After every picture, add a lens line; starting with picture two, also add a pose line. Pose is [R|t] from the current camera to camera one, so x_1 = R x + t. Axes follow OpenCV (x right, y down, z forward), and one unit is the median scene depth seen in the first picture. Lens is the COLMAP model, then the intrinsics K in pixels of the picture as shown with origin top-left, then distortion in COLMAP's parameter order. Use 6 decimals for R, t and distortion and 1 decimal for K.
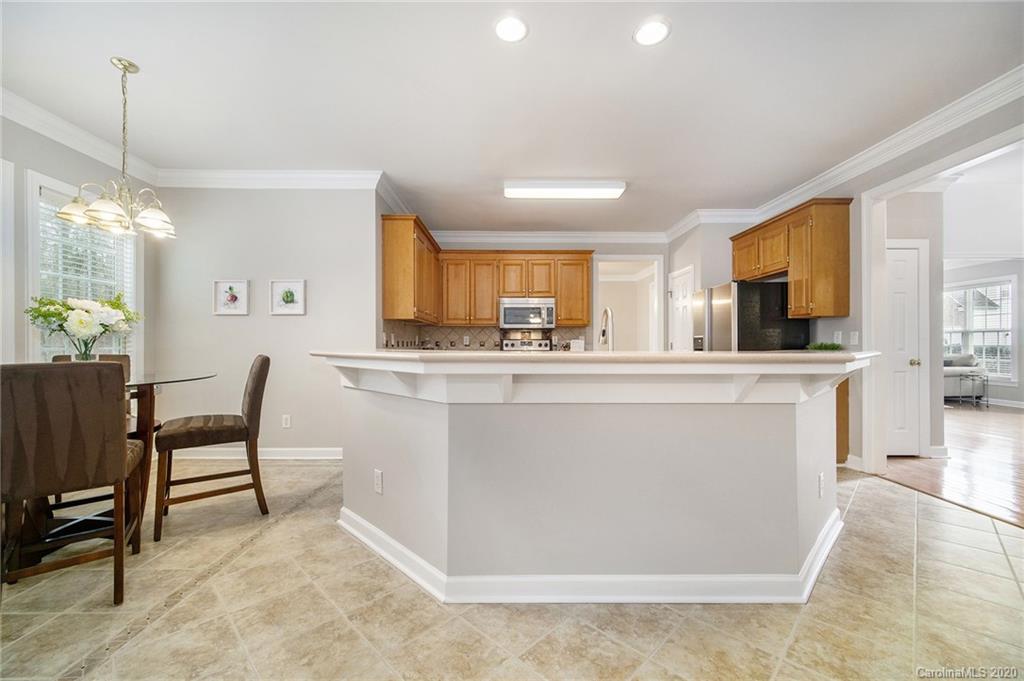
lens RADIAL K [[395.6, 0, 535.2], [0, 395.6, 341.4], [0, 0, 1]] dist [0.001396, 0.000137]
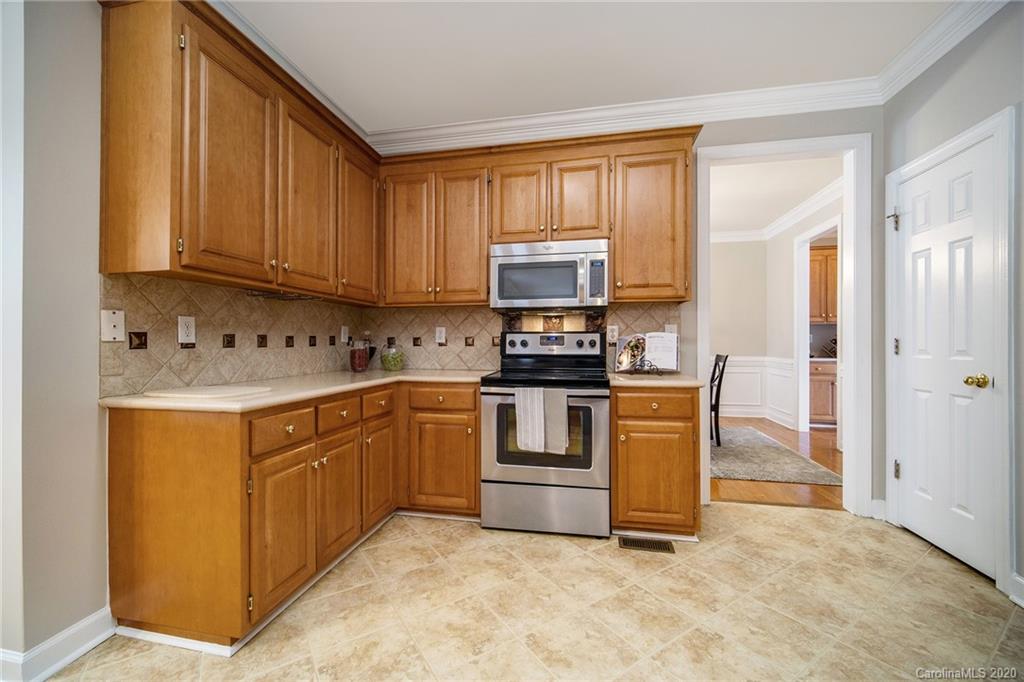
lens RADIAL K [[426.4, 0, 531.2], [0, 426.4, 340.4], [0, 0, 1]] dist [-0.001803, 0.000207]
pose [[0.977685, -0.001462, -0.210072, 0.064707], [0.001970, 0.999996, 0.002209, 0.004219], [0.210067, -0.002574, 0.977683, 0.500956]]
